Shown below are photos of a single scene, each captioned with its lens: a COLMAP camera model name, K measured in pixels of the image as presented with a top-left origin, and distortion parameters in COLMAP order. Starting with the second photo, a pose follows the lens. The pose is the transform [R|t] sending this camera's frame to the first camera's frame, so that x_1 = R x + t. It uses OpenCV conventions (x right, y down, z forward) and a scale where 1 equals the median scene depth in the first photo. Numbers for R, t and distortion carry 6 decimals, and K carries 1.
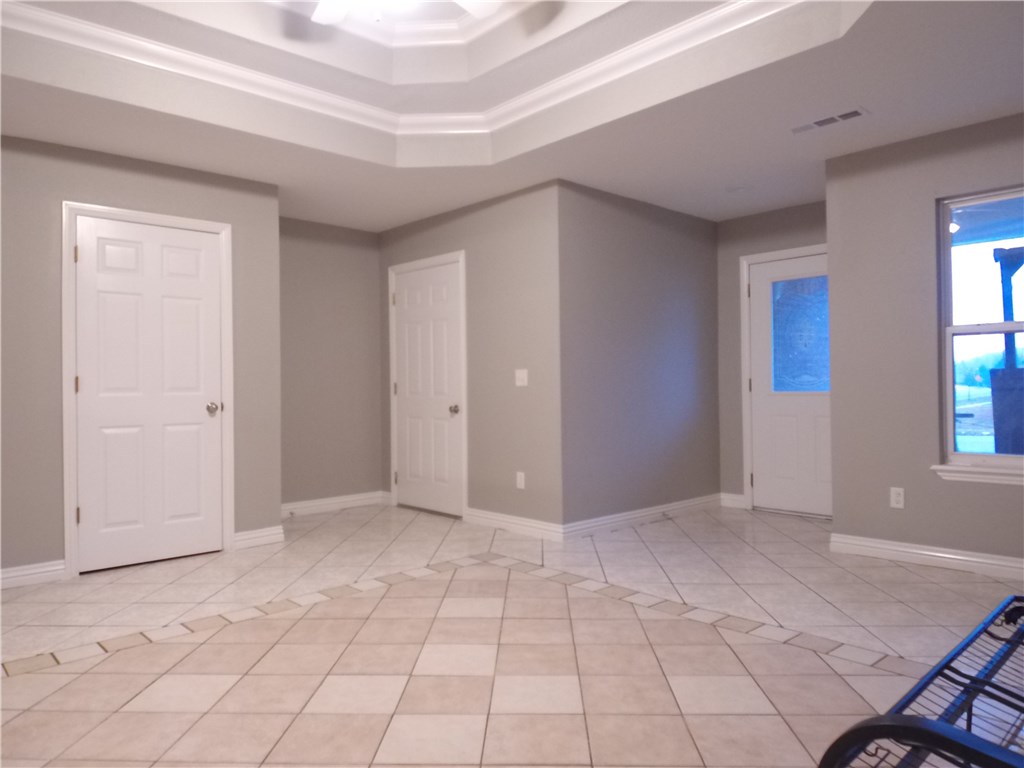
lens RADIAL K [[698.6, 0, 509.6], [0, 698.6, 380.1], [0, 0, 1]] dist [0.039108, -0.067321]
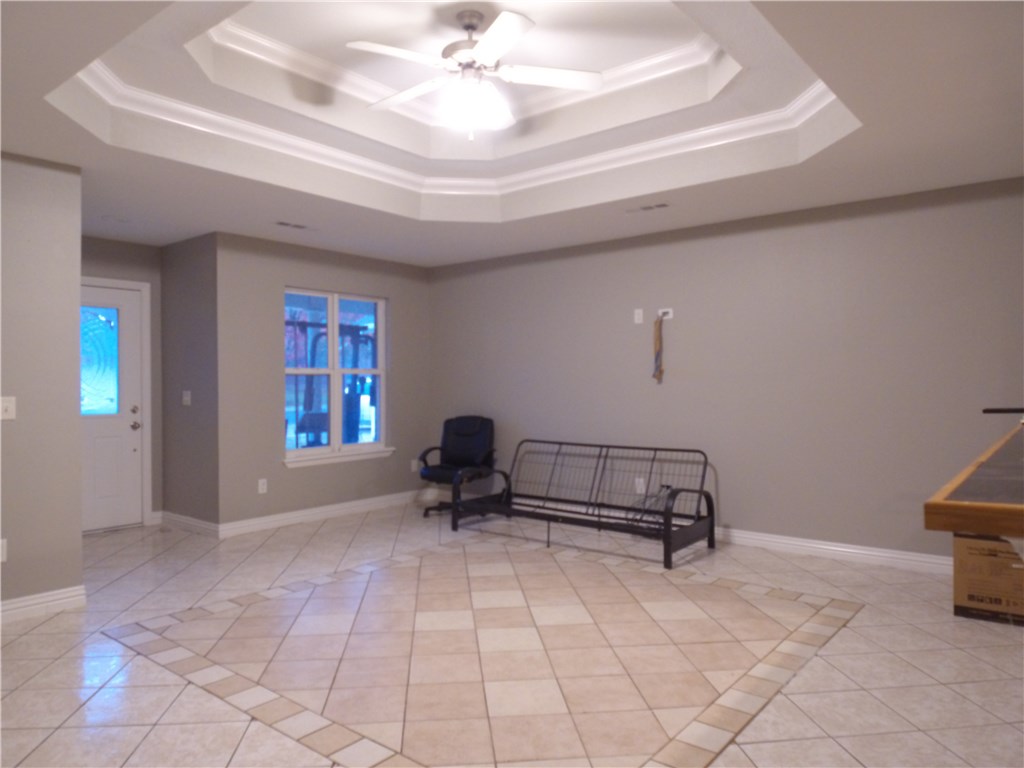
lens RADIAL K [[698.6, 0, 513.4], [0, 698.6, 383.8], [0, 0, 1]] dist [0.039108, -0.067321]
pose [[-0.139339, 0.007369, 0.990217, -0.897025], [-0.002998, 0.999965, -0.007863, -0.028901], [-0.990240, -0.004064, -0.139312, 0.663836]]
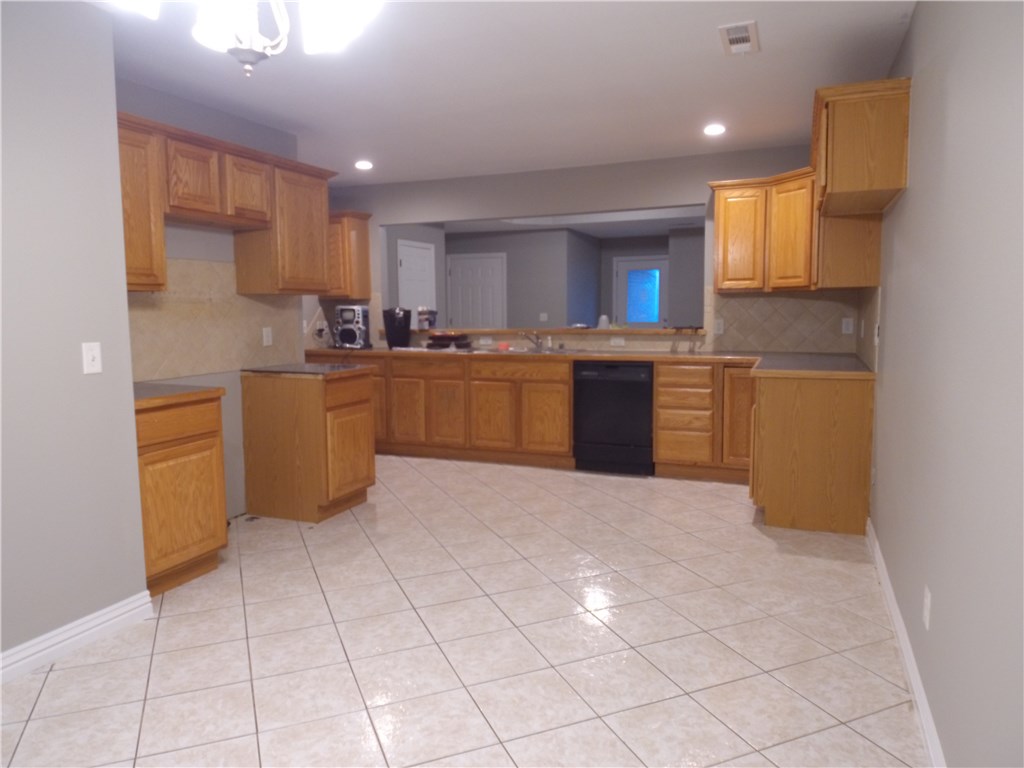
lens RADIAL K [[698.6, 0, 506.0], [0, 698.6, 380.2], [0, 0, 1]] dist [0.039108, -0.067321]
pose [[0.909480, -0.043341, 0.413481, -1.147634], [-0.003109, 0.993815, 0.111008, -0.056171], [-0.415735, -0.102246, 0.903720, -1.078526]]
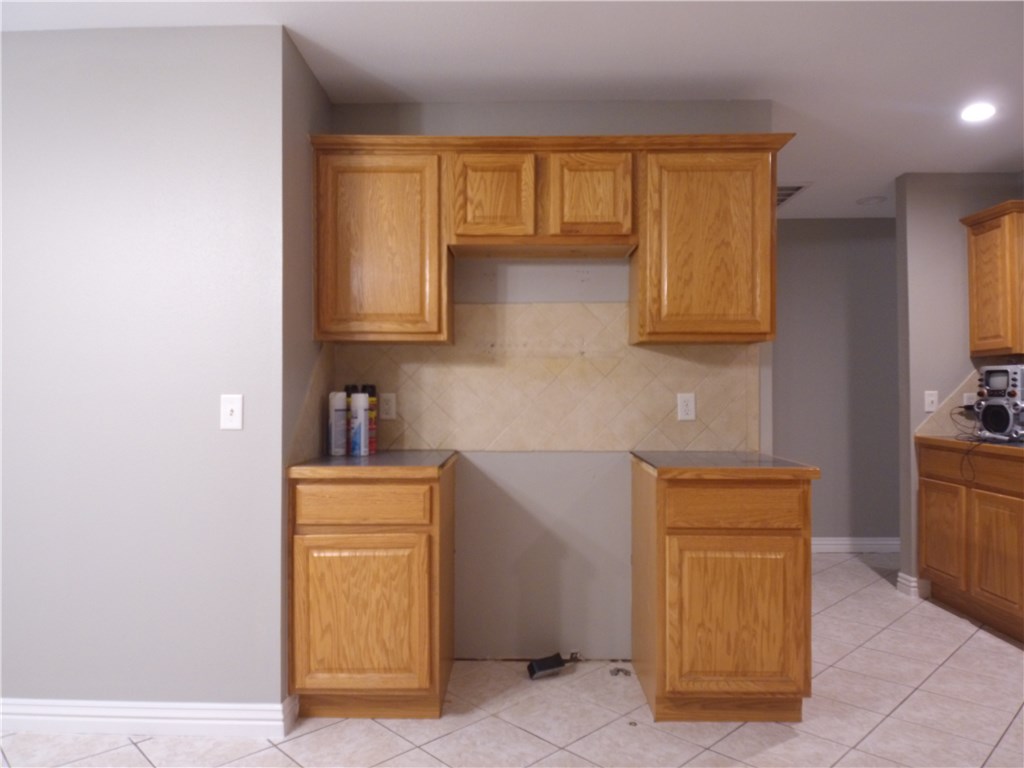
lens RADIAL K [[698.6, 0, 509.7], [0, 698.6, 381.5], [0, 0, 1]] dist [0.039108, -0.067321]
pose [[0.723847, -0.000959, -0.689960, -0.676535], [0.002034, 0.999998, 0.000744, -0.029499], [0.689958, -0.001942, 0.723847, -0.607574]]
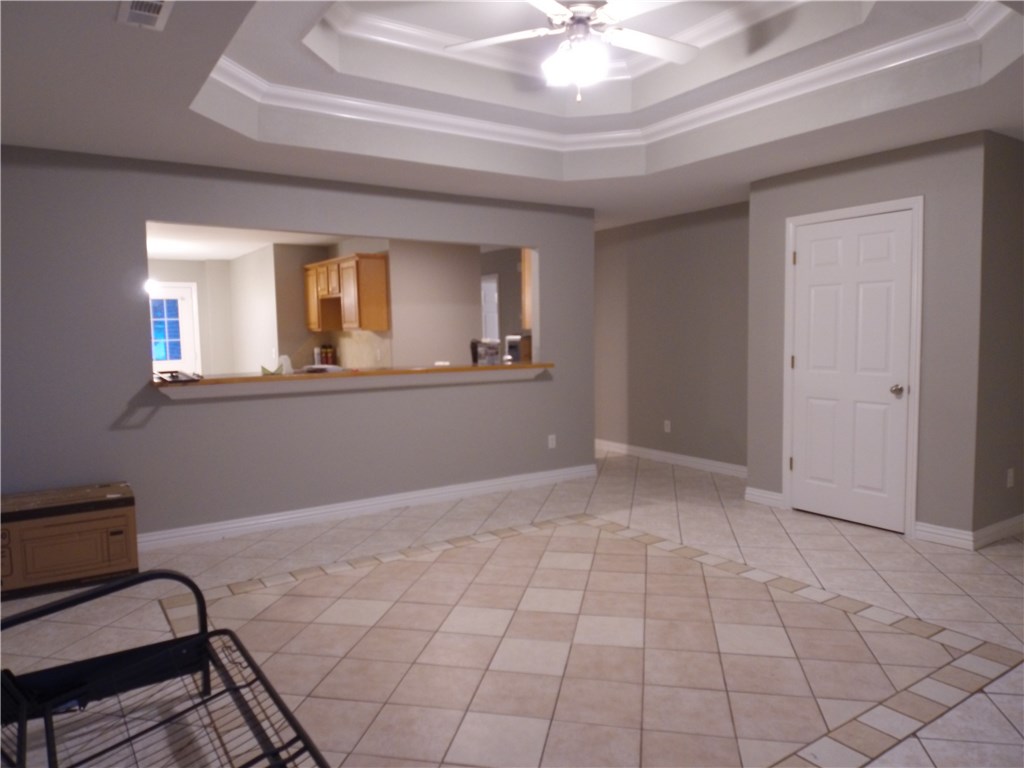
lens RADIAL K [[698.6, 0, 508.2], [0, 698.6, 382.7], [0, 0, 1]] dist [0.039108, -0.067321]
pose [[-0.168078, 0.088858, -0.981761, 0.668982], [0.029756, 0.995933, 0.085046, -0.074300], [0.985324, -0.014919, -0.170039, 0.651628]]
